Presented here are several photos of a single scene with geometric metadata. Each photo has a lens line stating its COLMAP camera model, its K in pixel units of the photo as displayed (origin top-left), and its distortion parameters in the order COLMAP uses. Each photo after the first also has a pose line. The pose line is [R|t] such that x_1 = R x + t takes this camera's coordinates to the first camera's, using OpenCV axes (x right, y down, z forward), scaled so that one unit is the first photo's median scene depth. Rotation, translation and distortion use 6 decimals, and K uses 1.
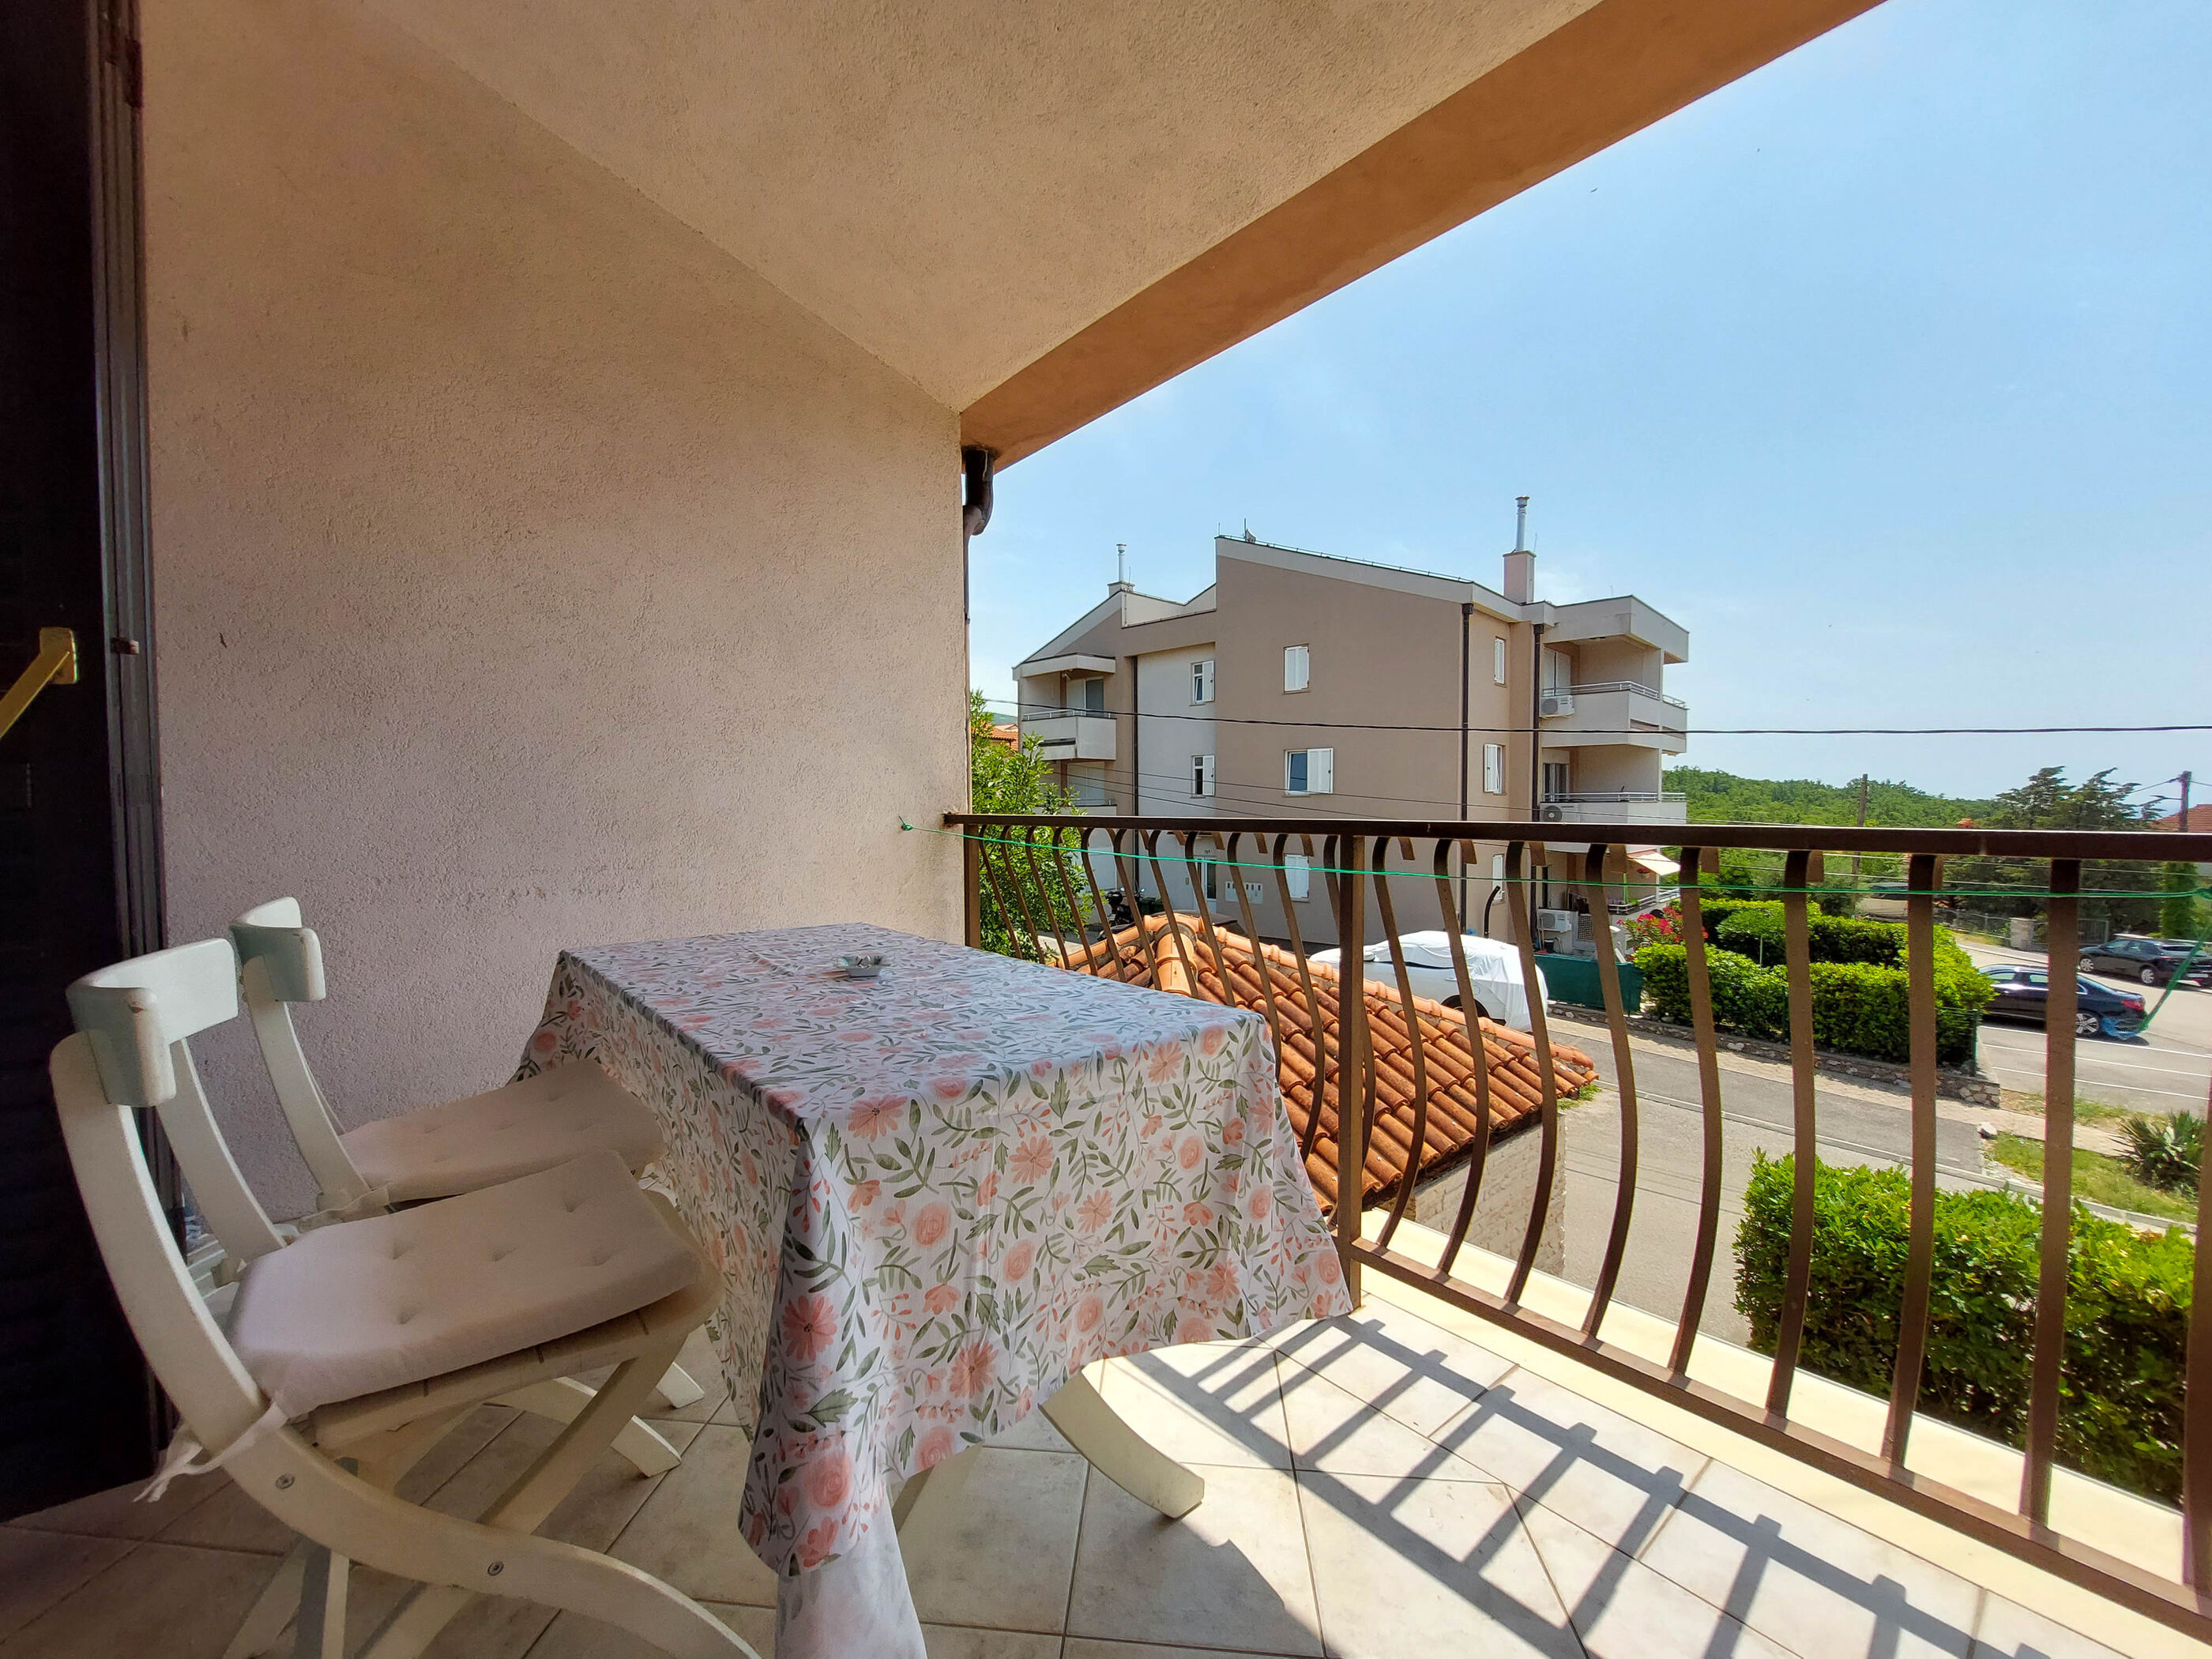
lens RADIAL K [[889.1, 0, 1103.8], [0, 889.1, 835.0], [0, 0, 1]] dist [-0.017822, -0.000574]
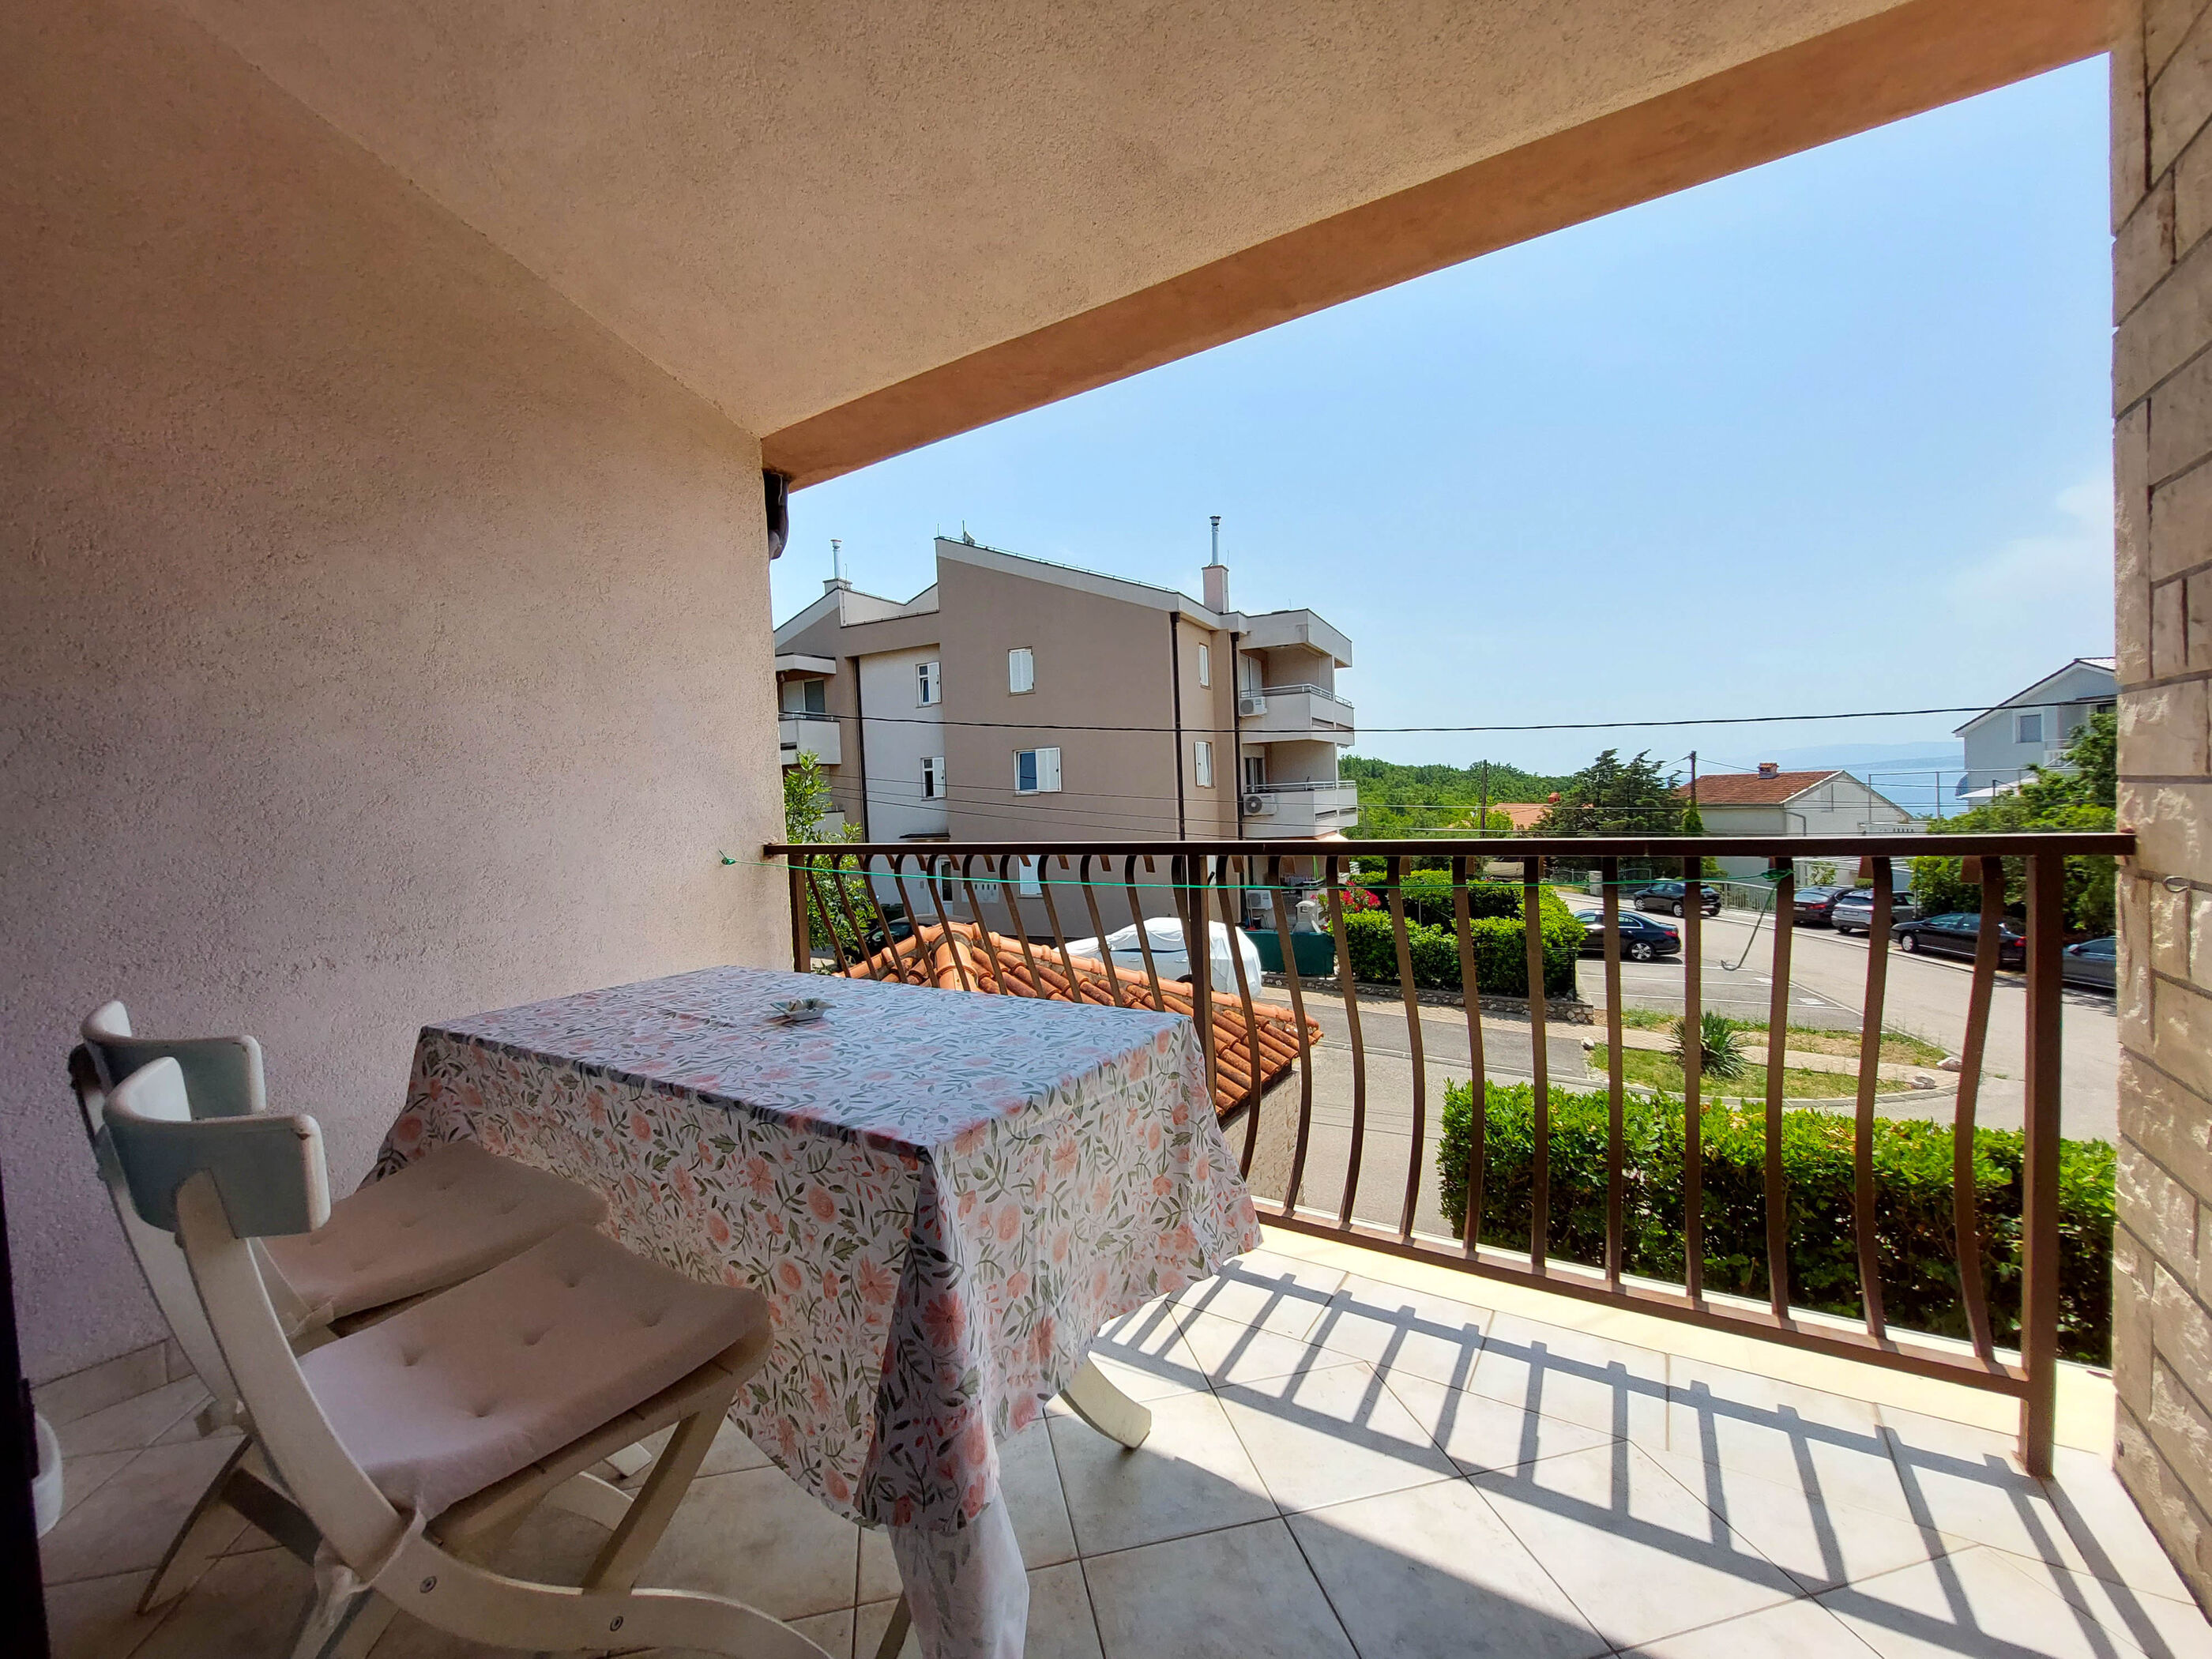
lens RADIAL K [[893.6, 0, 1099.5], [0, 893.6, 828.9], [0, 0, 1]] dist [-0.009906, -0.005317]
pose [[0.951754, -0.045752, 0.303432, -0.122002], [0.047080, 0.998887, 0.002943, -0.026470], [-0.303228, 0.011484, 0.952849, -0.058302]]
